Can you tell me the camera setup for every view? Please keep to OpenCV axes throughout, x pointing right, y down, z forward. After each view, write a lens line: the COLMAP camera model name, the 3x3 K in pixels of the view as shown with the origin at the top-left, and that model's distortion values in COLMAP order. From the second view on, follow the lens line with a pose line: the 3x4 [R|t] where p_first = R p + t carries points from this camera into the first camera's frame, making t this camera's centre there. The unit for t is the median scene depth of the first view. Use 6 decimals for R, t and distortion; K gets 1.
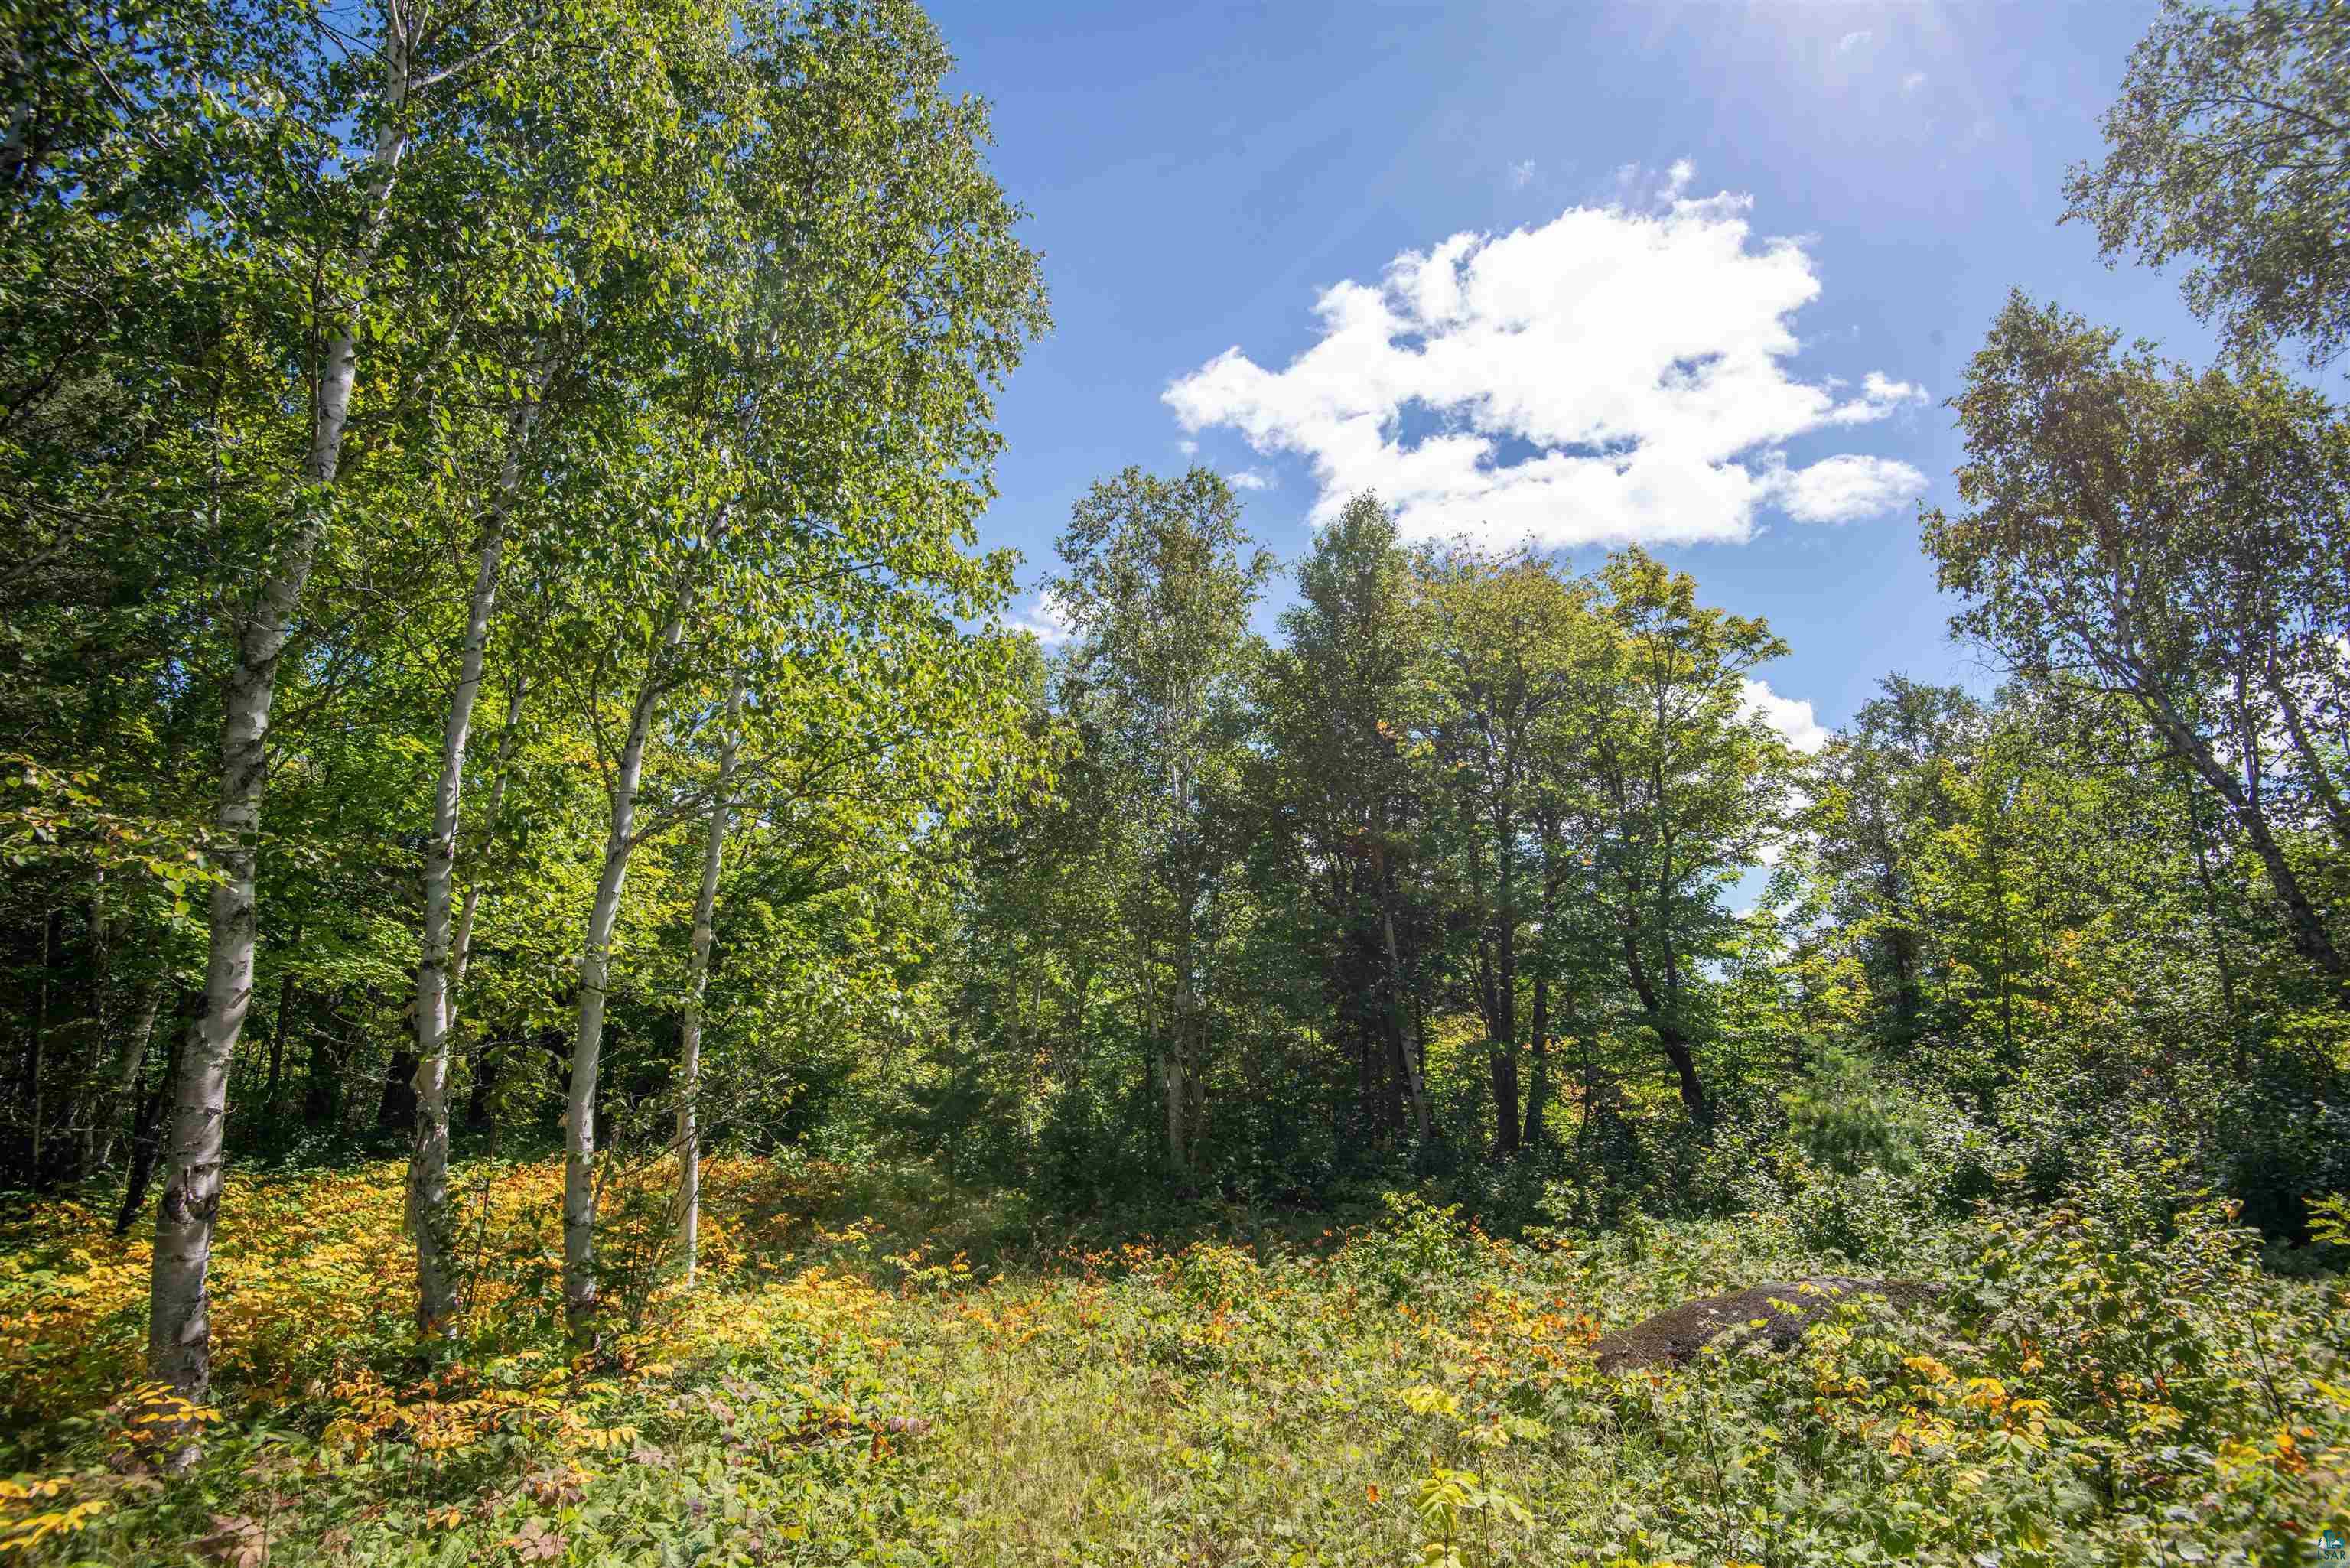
lens RADIAL K [[1093.6, 0, 1169.1], [0, 1093.6, 788.2], [0, 0, 1]] dist [-0.036661, -0.006888]
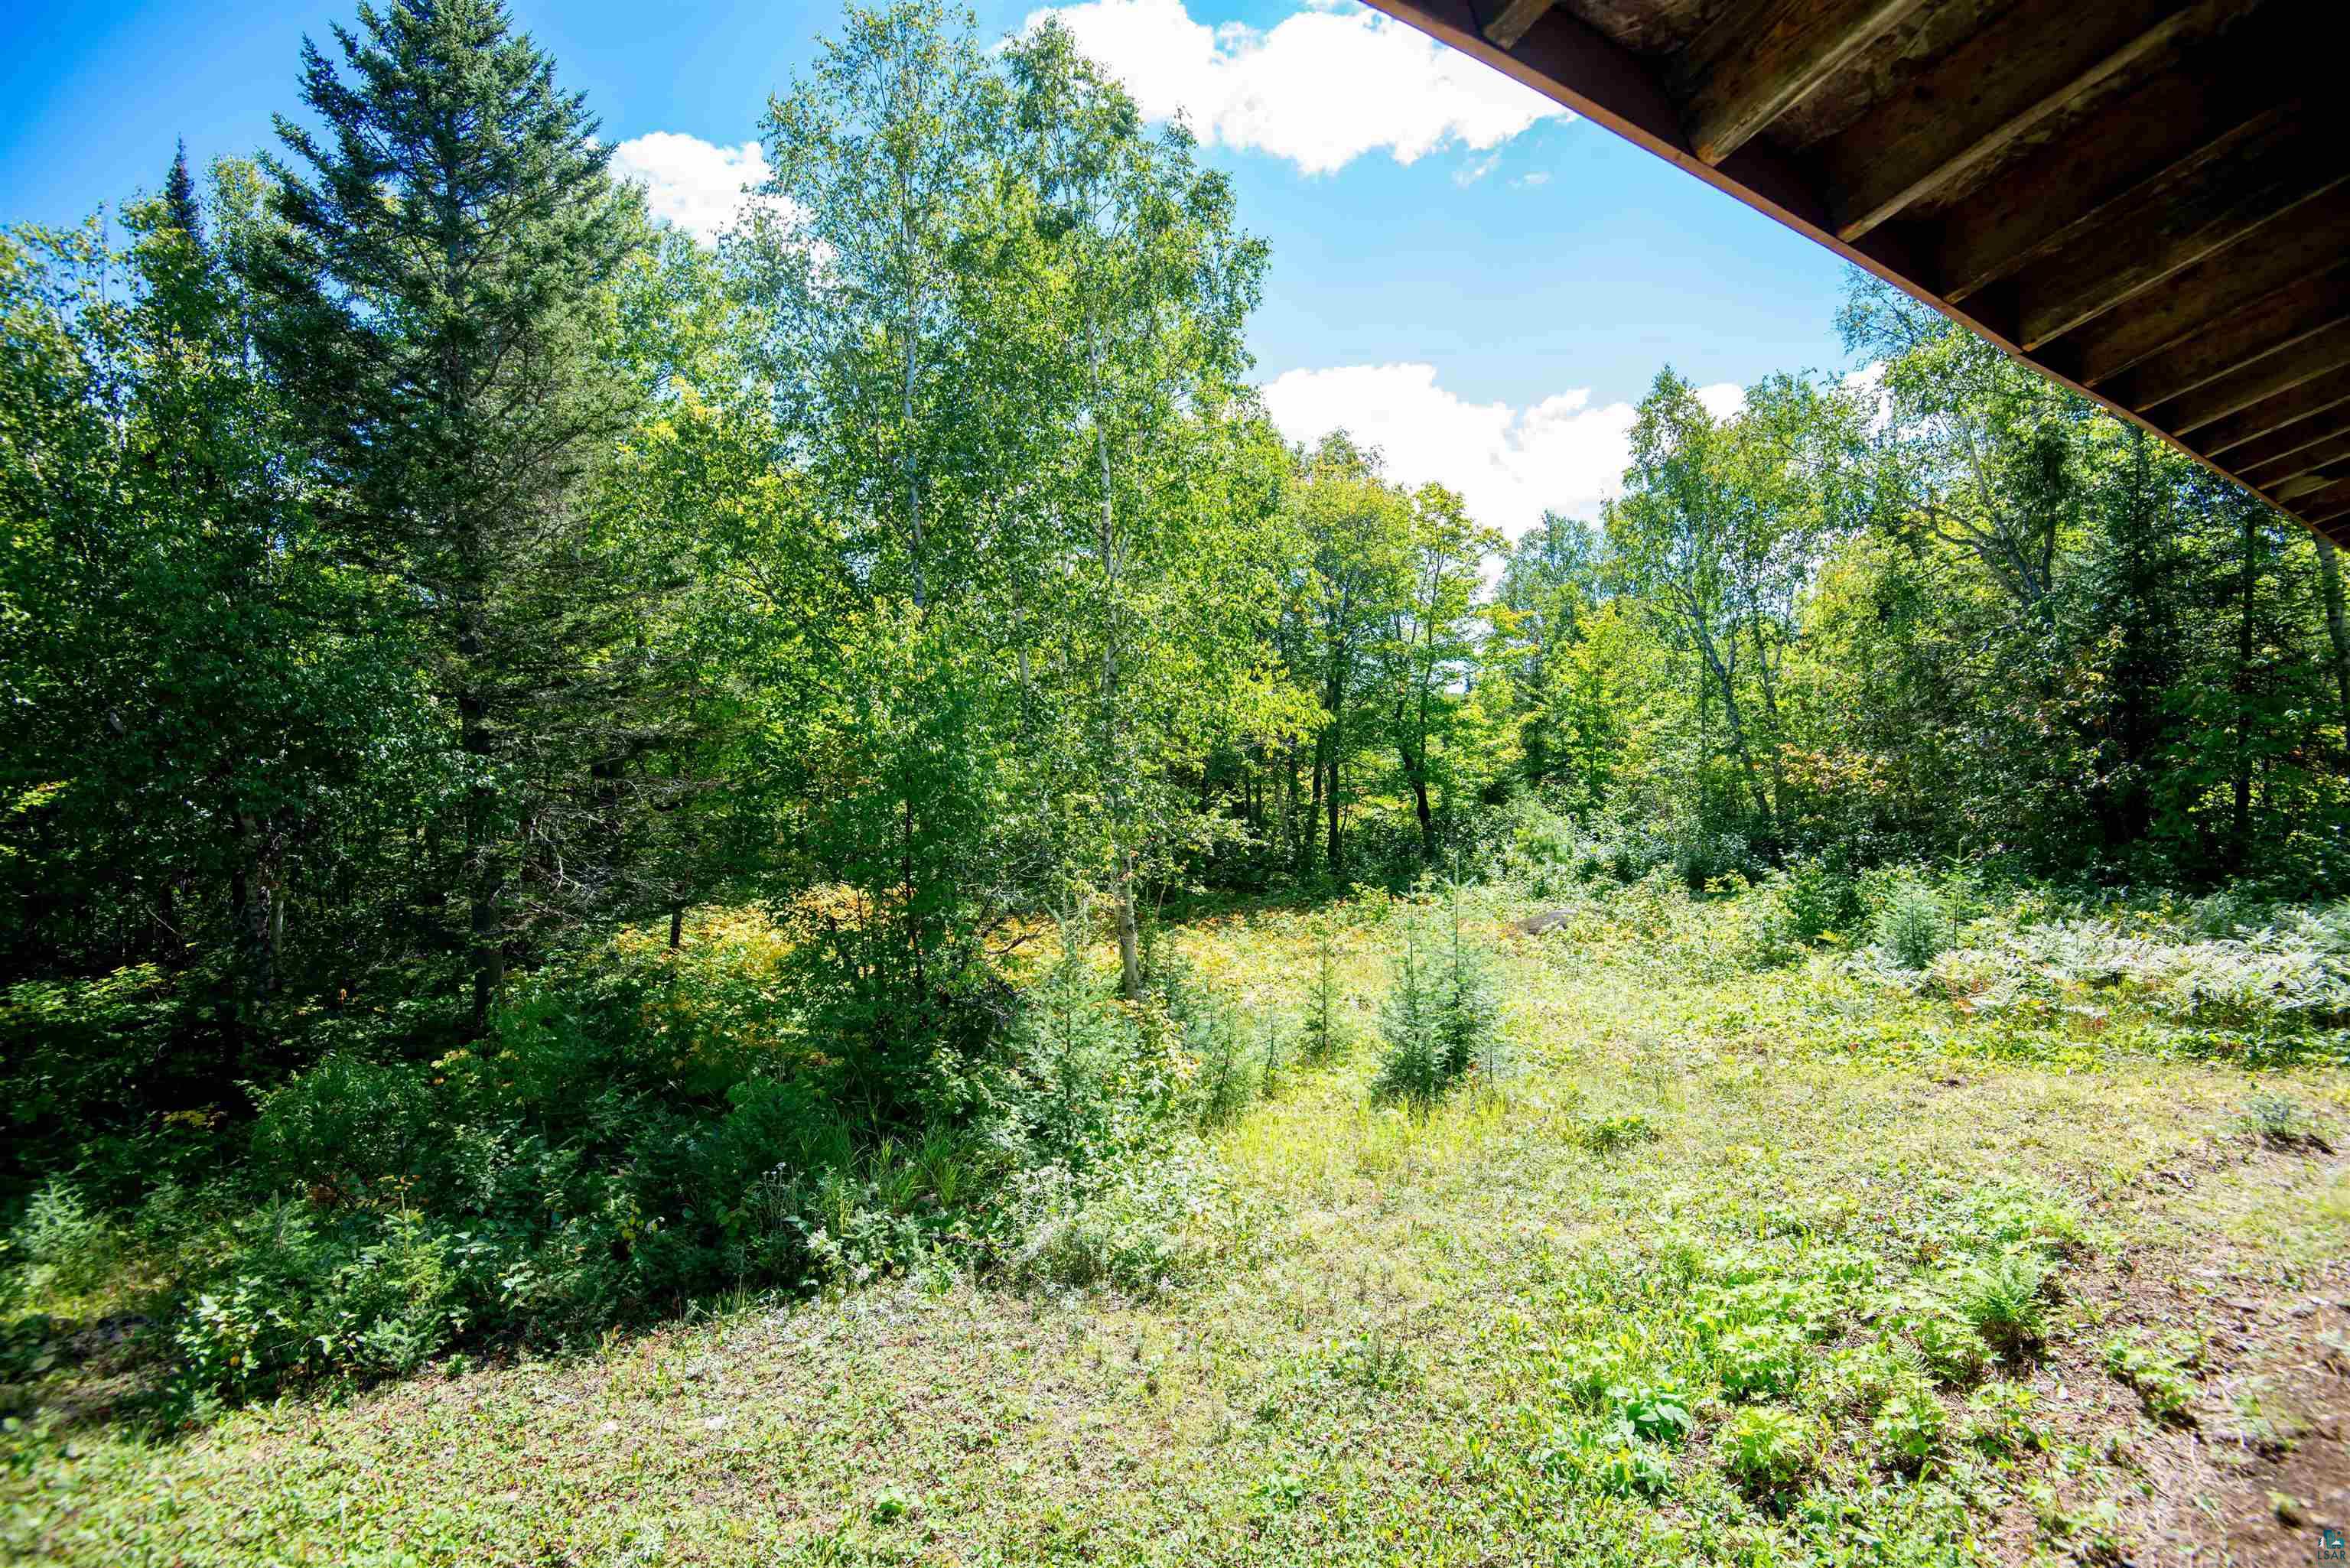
lens RADIAL K [[1093.6, 0, 1182.9], [0, 1093.6, 771.3], [0, 0, 1]] dist [-0.036661, -0.006888]
pose [[0.946655, -0.030834, 0.320769, -0.515977], [-0.056412, 0.964183, 0.259168, -0.241759], [-0.317271, -0.263438, 0.911010, -0.504798]]
